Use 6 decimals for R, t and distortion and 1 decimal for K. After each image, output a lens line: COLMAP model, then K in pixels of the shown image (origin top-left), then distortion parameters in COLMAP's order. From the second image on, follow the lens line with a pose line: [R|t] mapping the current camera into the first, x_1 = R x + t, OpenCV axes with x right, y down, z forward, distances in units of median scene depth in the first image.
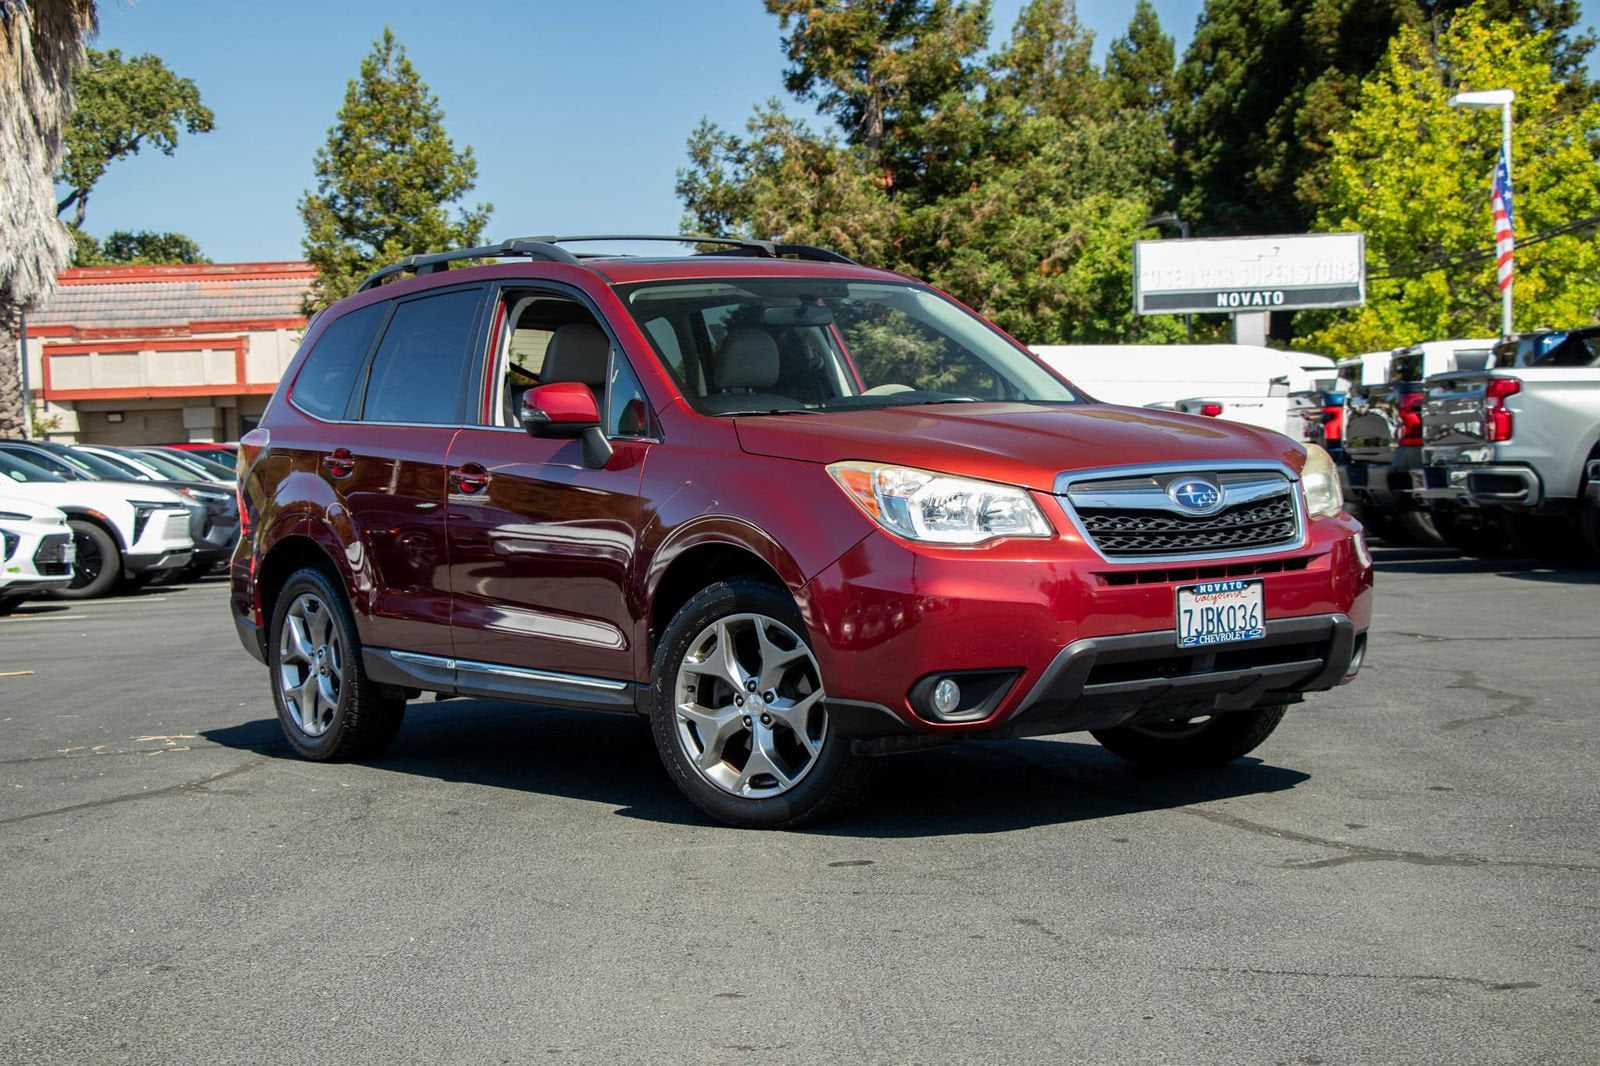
lens RADIAL K [[2772.7, 0, 800.0], [0, 2772.7, 533.0], [0, 0, 1]] dist [0.210714, 0.009570]
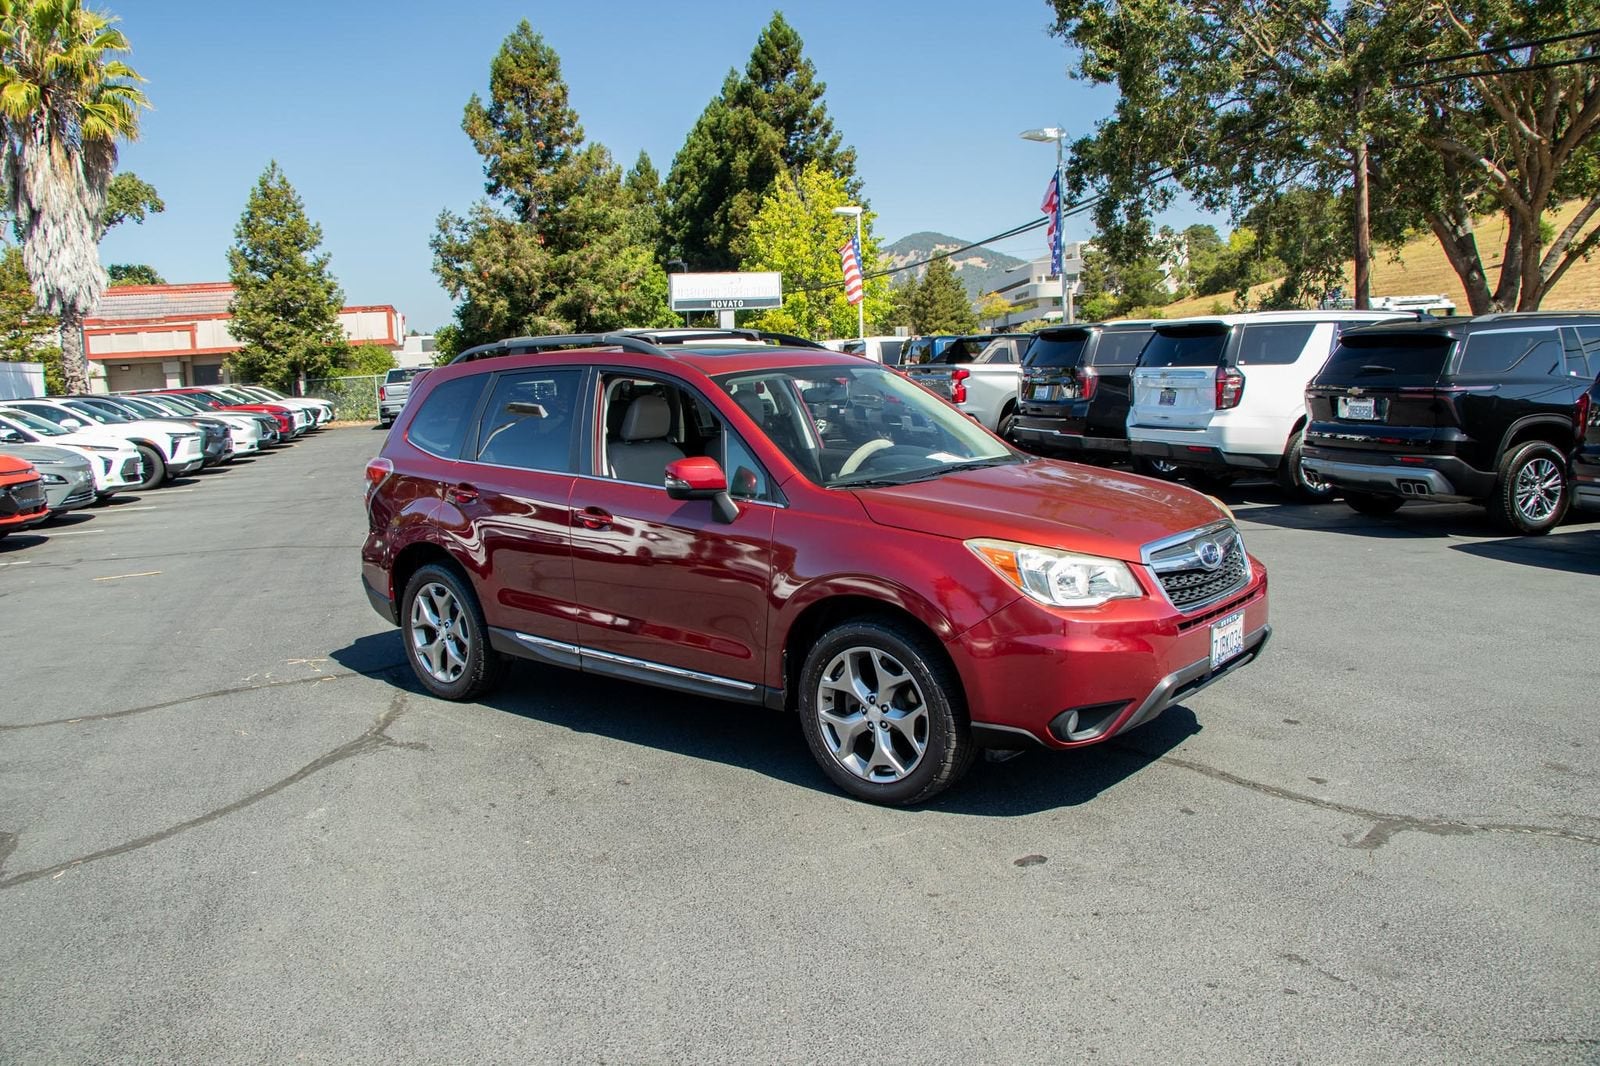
lens RADIAL K [[1328.2, 0, 800.0], [0, 1328.2, 533.0], [0, 0, 1]] dist [-0.170067, 0.130239]
pose [[0.966603, -0.032494, 0.254209, -0.032930], [0.007615, 0.995133, 0.098245, -0.013314], [-0.256164, -0.093028, 0.962146, 0.063296]]
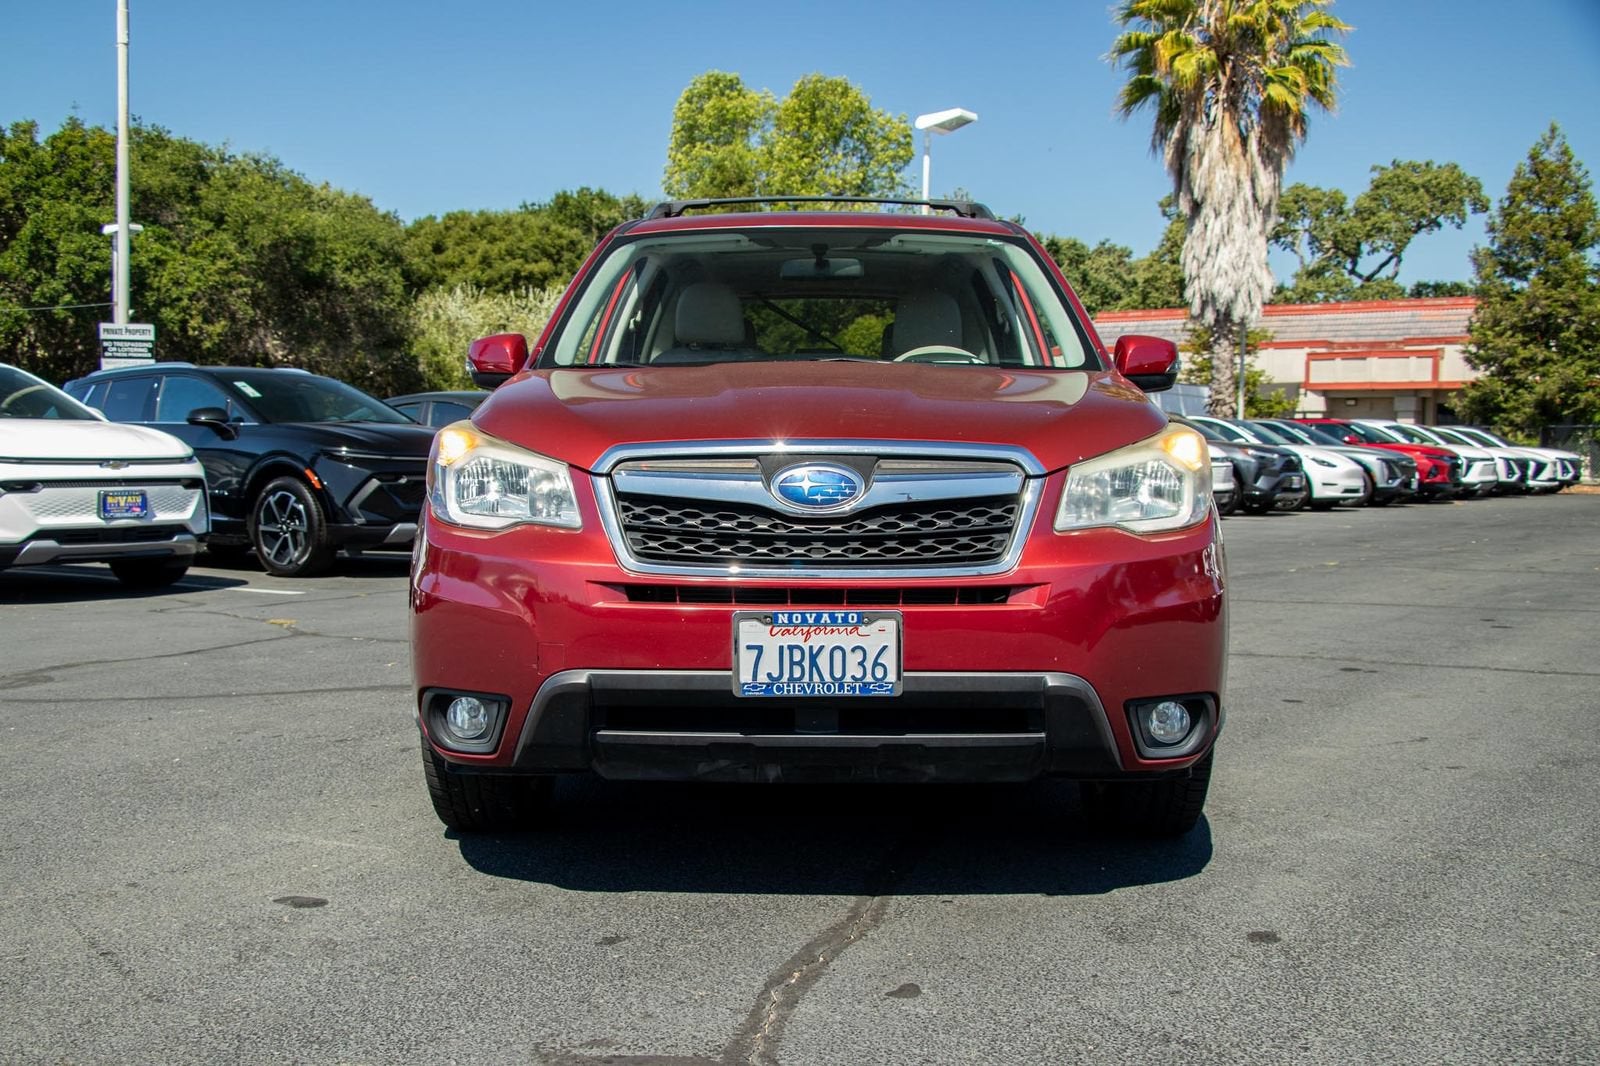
lens RADIAL K [[1720.1, 0, 730.0], [0, 1720.1, 542.2], [0, 0, 1]] dist [-0.121859, 0.302368]
pose [[0.789566, 0.082077, -0.608152, 0.058619], [-0.056738, 0.996534, 0.060830, -0.003709], [0.611037, -0.013525, 0.791486, 0.094599]]
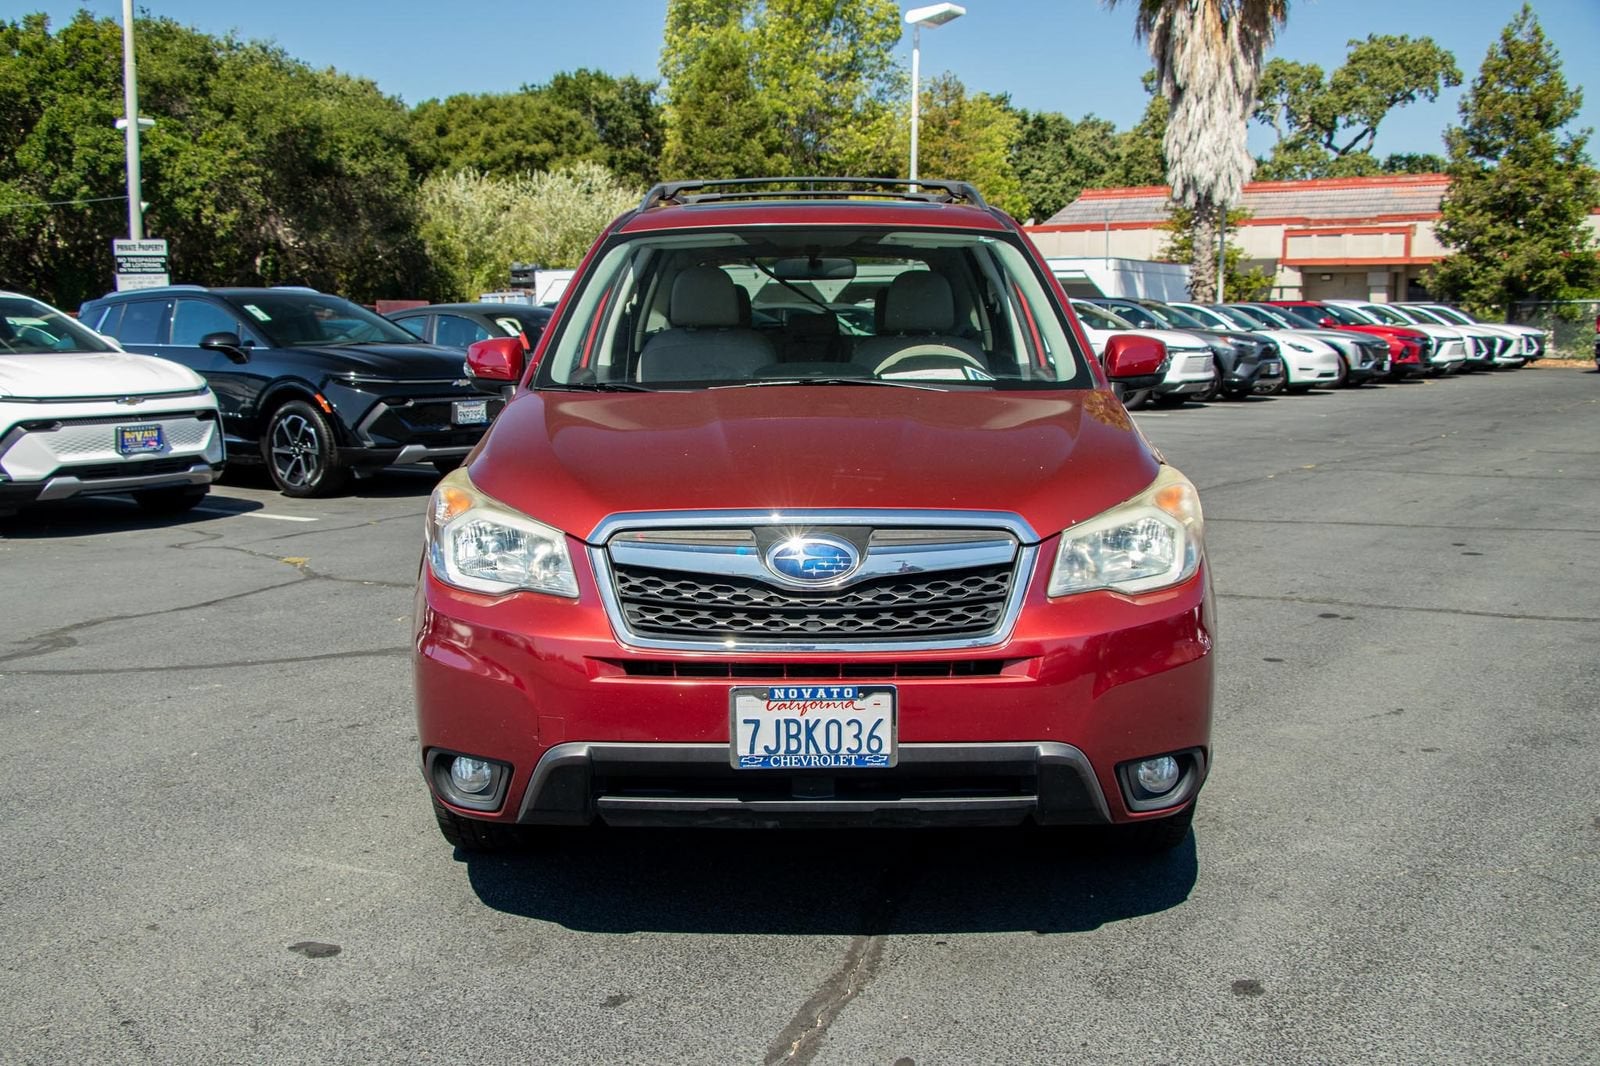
lens RADIAL K [[1648.5, 0, 728.3], [0, 1648.5, 532.5], [0, 0, 1]] dist [-0.138515, 0.253343]
pose [[0.790392, 0.118762, -0.600980, 0.056515], [-0.044304, 0.989541, 0.137279, -0.011593], [0.610998, -0.081879, 0.787387, 0.096917]]
